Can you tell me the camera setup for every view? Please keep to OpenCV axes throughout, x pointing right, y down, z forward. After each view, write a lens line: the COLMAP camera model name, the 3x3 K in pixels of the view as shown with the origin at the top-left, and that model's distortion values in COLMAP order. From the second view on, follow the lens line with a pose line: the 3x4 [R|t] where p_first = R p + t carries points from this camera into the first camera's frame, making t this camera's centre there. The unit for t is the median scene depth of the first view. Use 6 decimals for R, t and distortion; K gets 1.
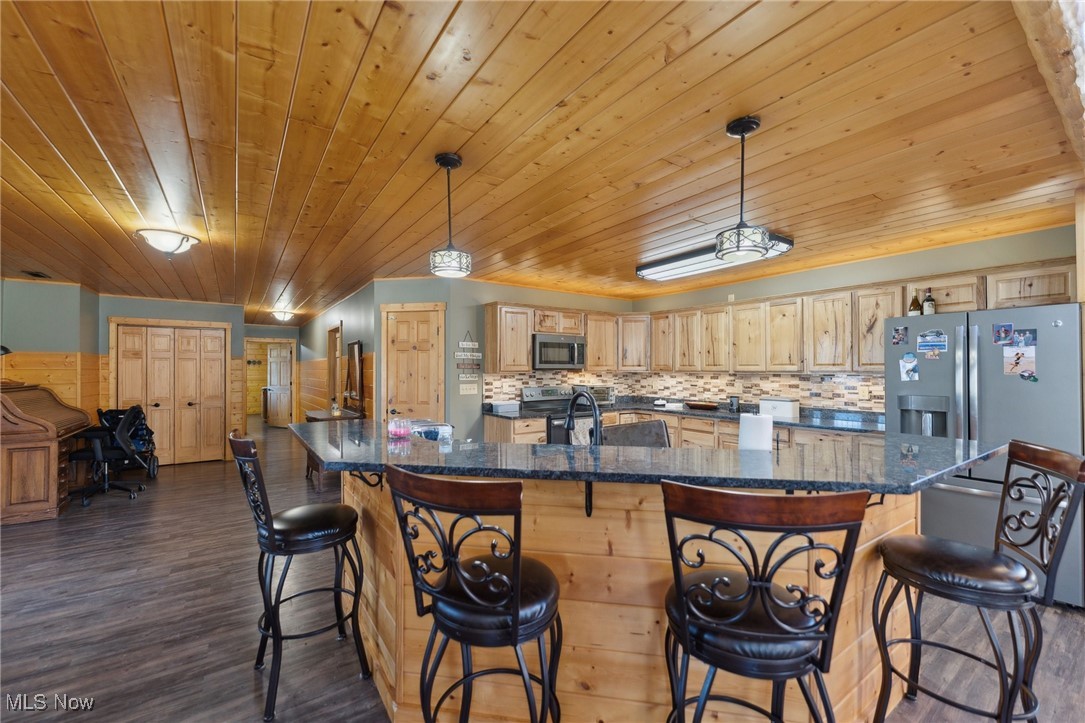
lens RADIAL K [[433.0, 0, 534.1], [0, 433.0, 367.7], [0, 0, 1]] dist [0.002860, -0.000431]
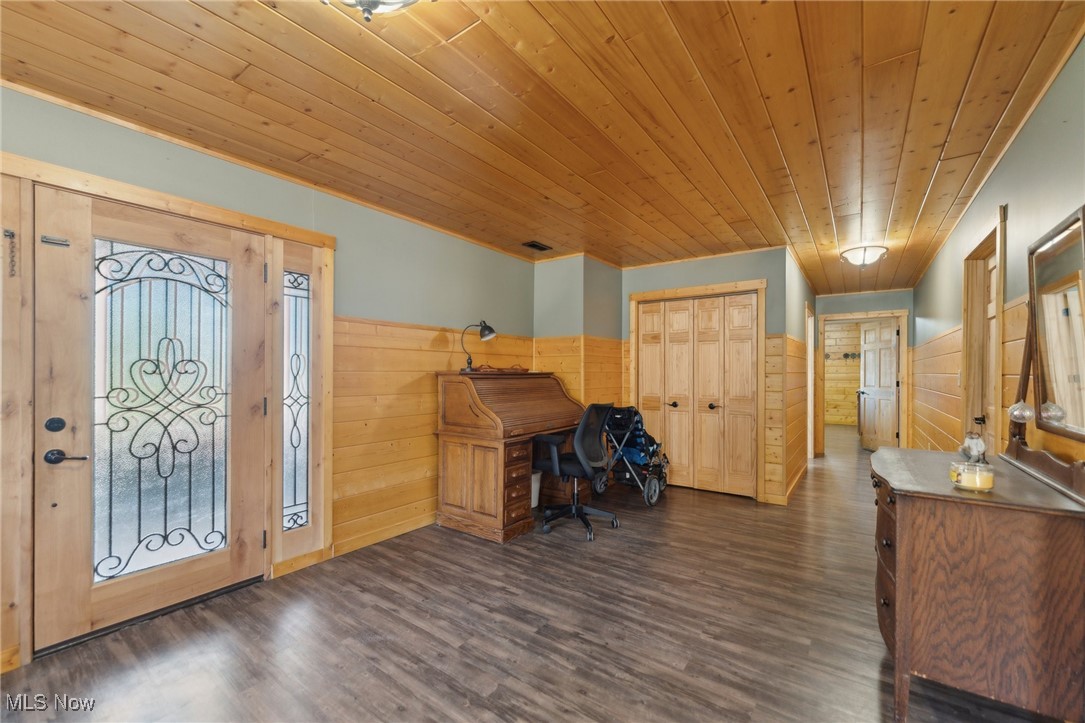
lens RADIAL K [[433.0, 0, 541.9], [0, 433.0, 372.7], [0, 0, 1]] dist [0.002860, -0.000431]
pose [[0.314630, -0.001505, -0.949213, -0.220570], [0.003519, 0.999994, -0.000419, 0.028826], [0.949208, -0.003208, 0.314633, 0.515766]]
